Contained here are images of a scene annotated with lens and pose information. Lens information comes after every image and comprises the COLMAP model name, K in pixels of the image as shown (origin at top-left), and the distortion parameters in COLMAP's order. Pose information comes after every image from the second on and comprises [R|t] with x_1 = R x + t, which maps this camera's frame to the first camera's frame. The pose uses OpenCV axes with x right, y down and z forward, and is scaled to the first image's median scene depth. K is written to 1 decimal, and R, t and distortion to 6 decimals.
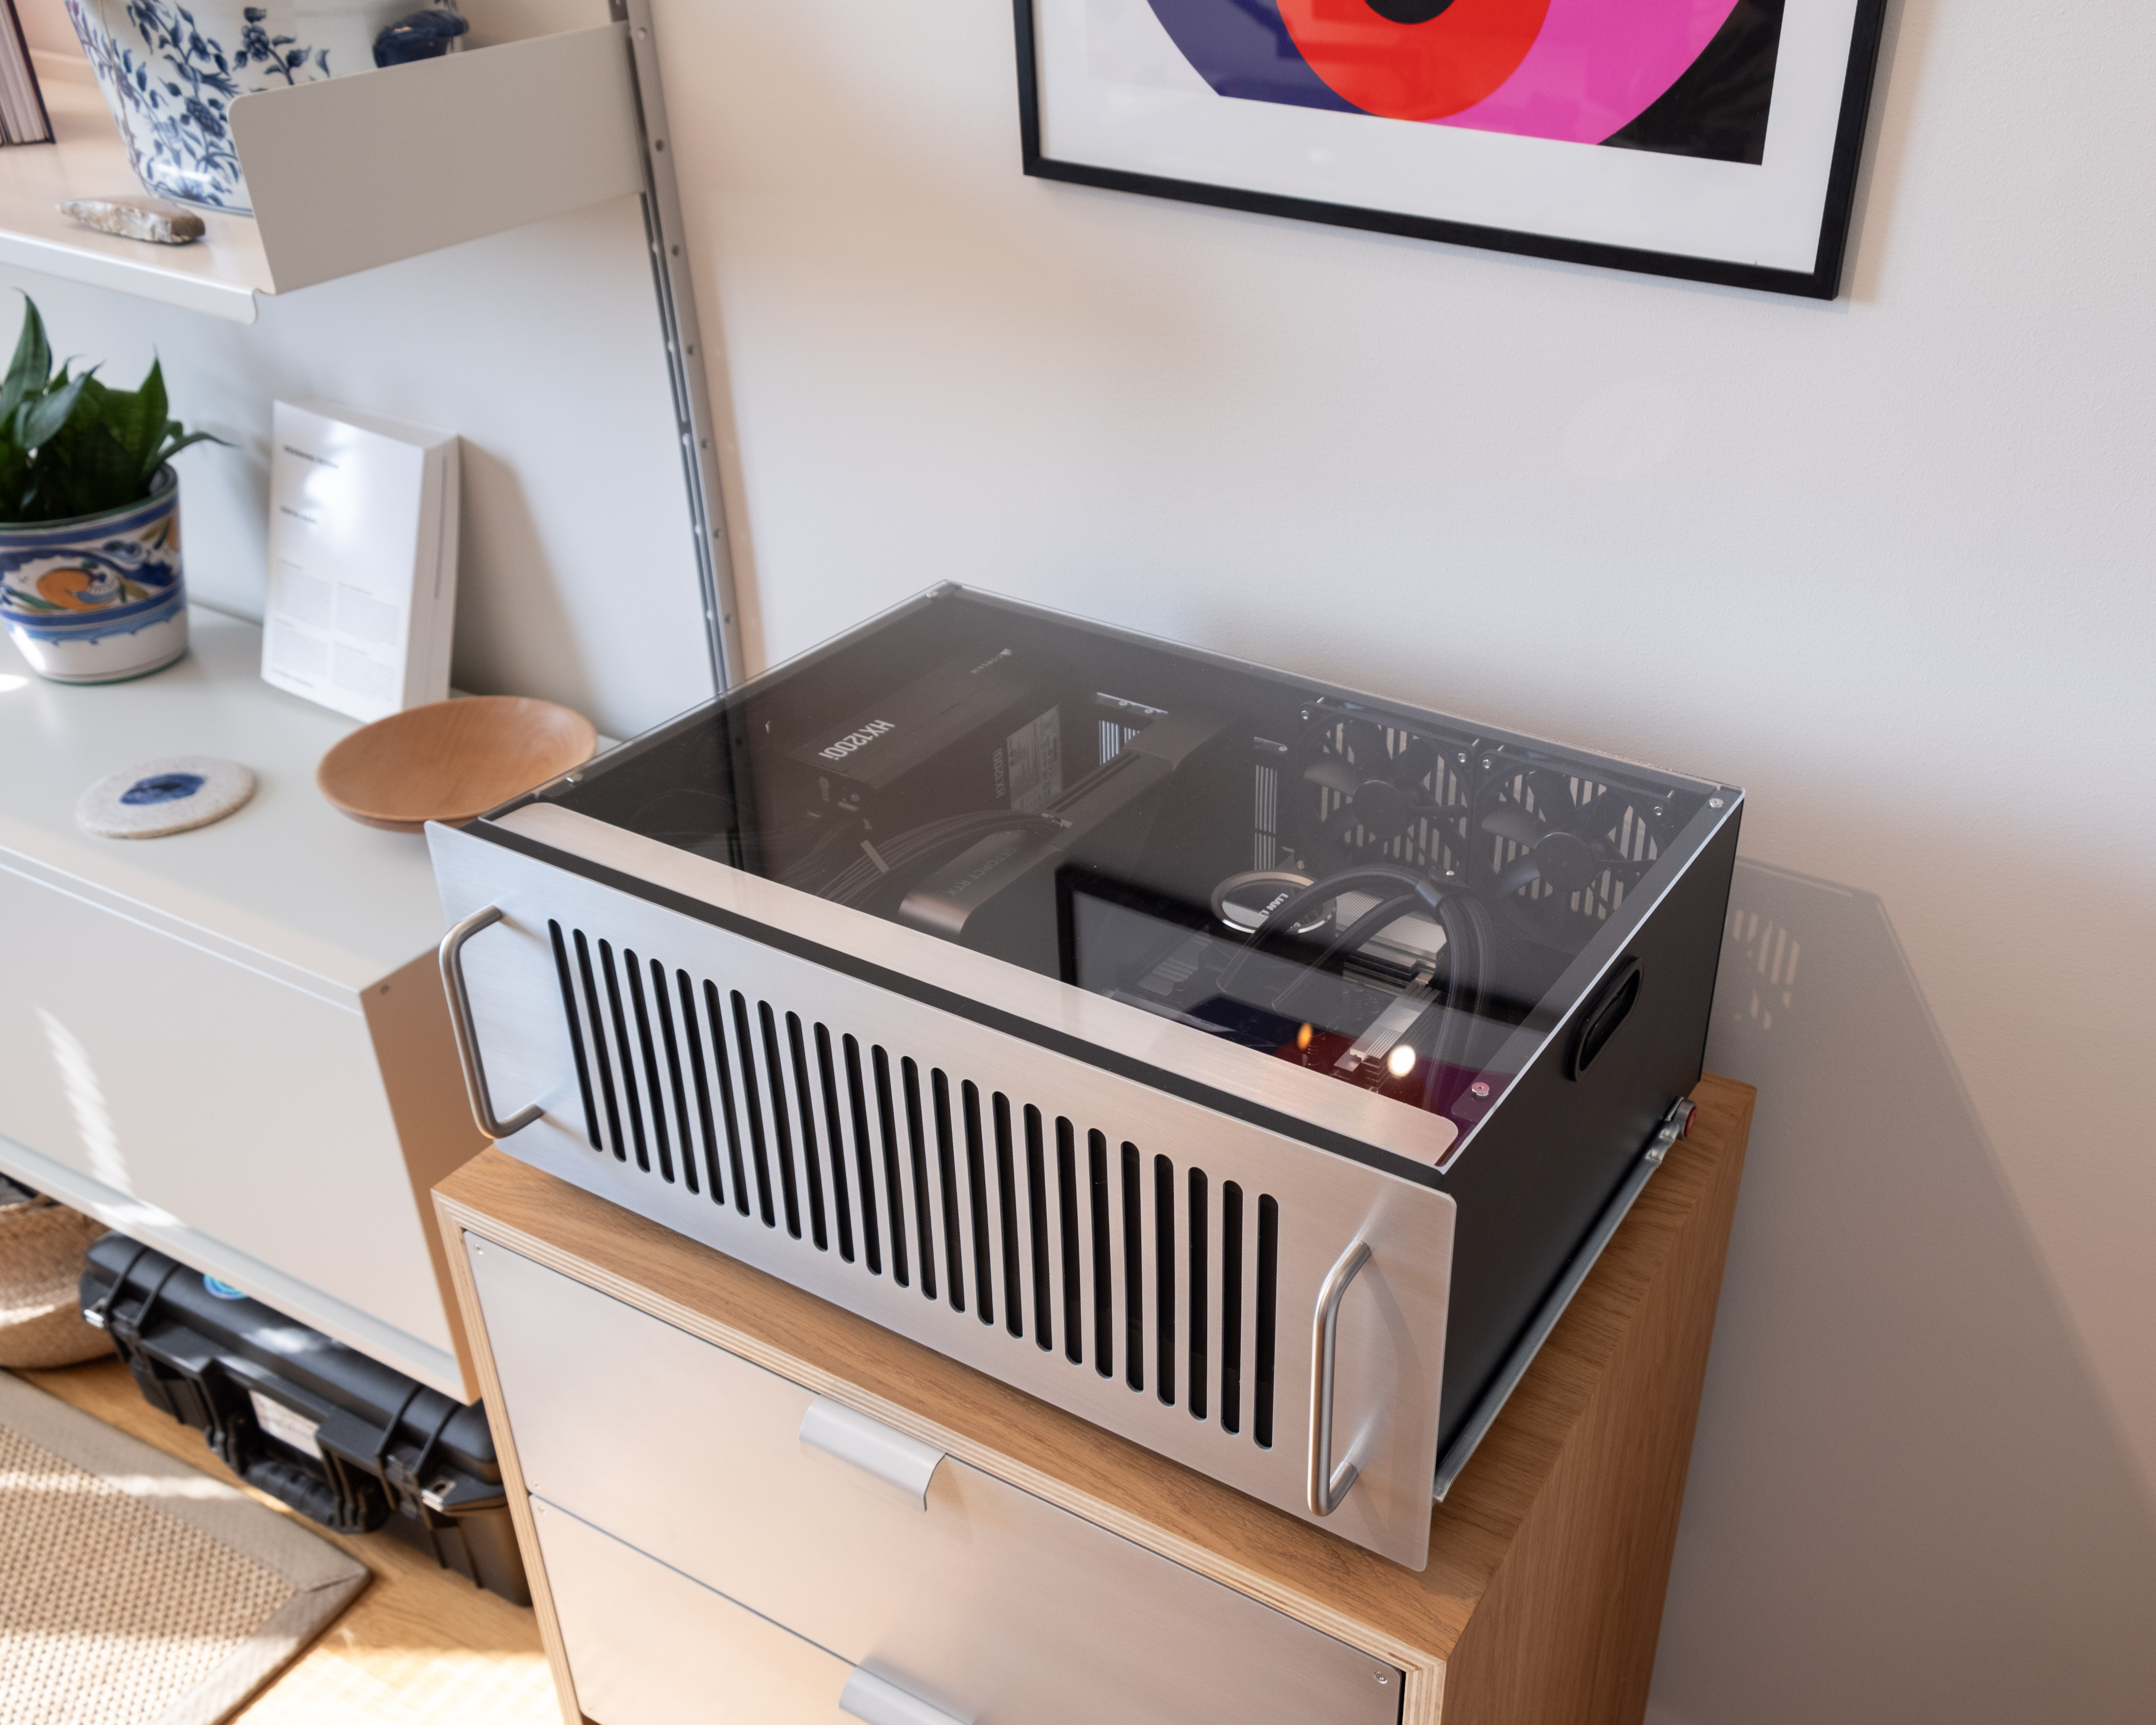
lens RADIAL K [[2007.8, 0, 1310.3], [0, 2007.8, 813.4], [0, 0, 1]] dist [0.043051, -0.005702]
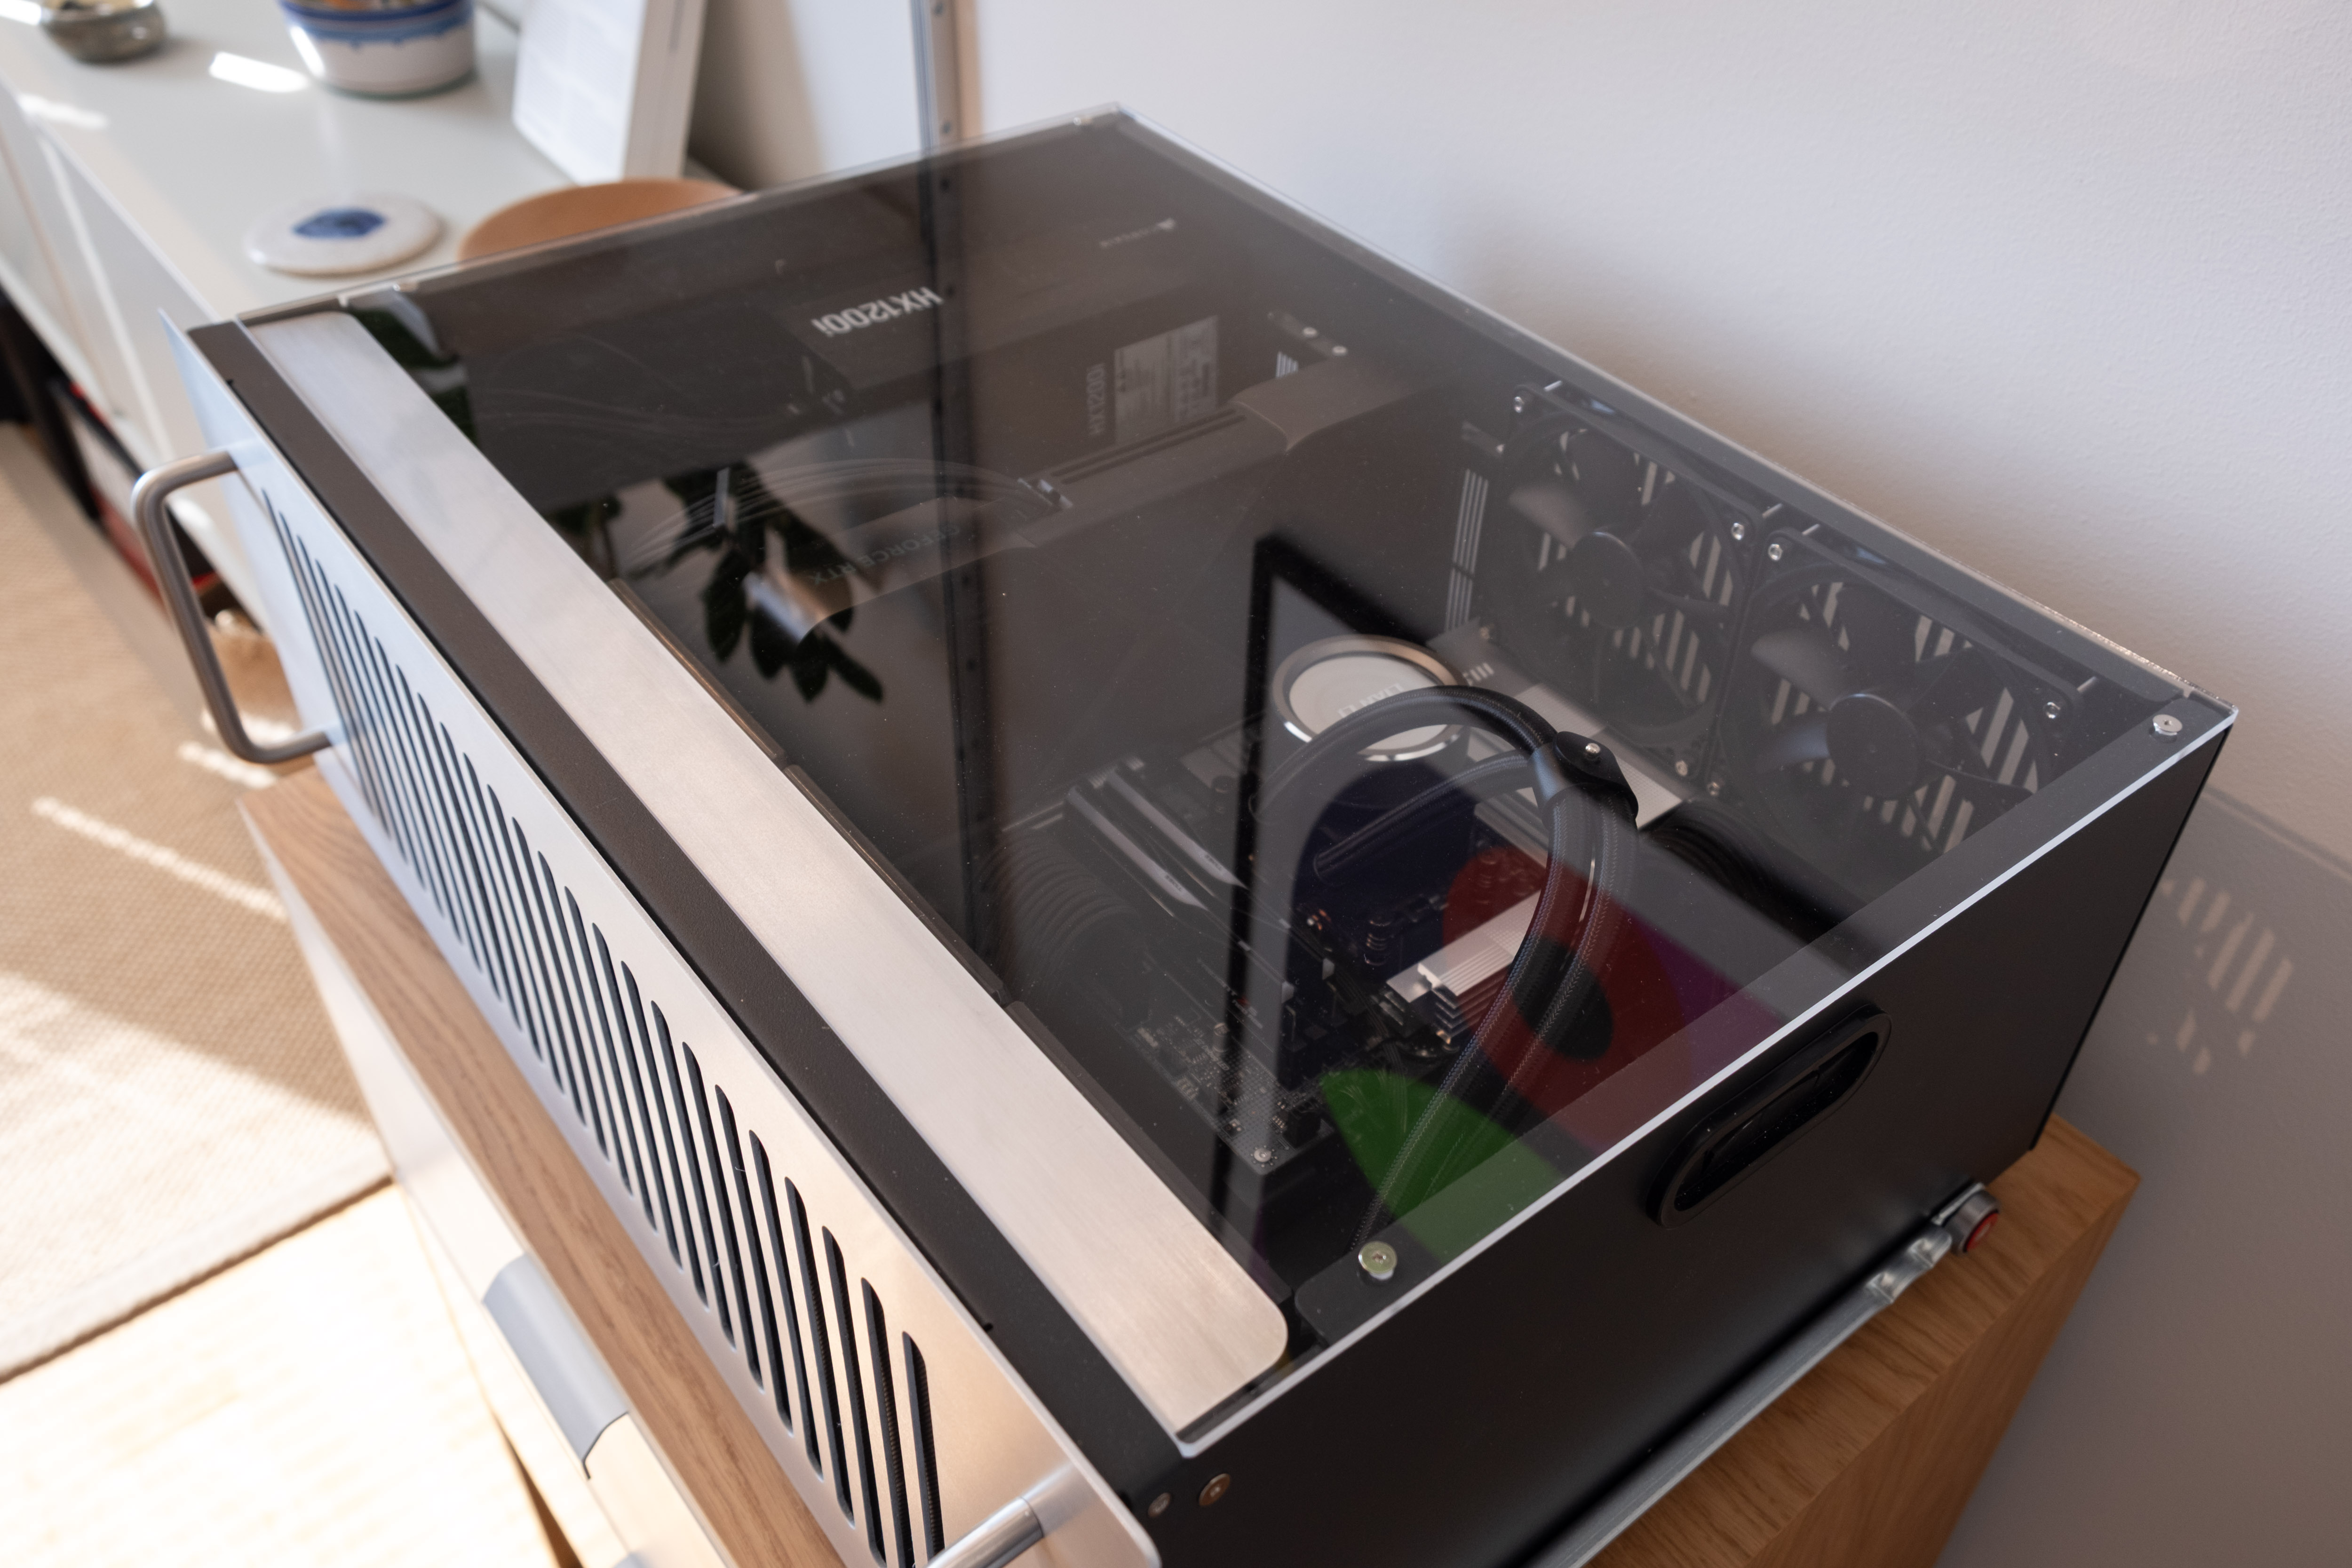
lens RADIAL K [[1848.9, 0, 1317.5], [0, 1848.9, 703.6], [0, 0, 1]] dist [0.041474, -0.009756]
pose [[0.928591, 0.241770, -0.281544, 0.119455], [-0.195856, 0.963678, 0.181564, -0.050653], [0.315214, -0.113456, 0.942214, 0.428234]]
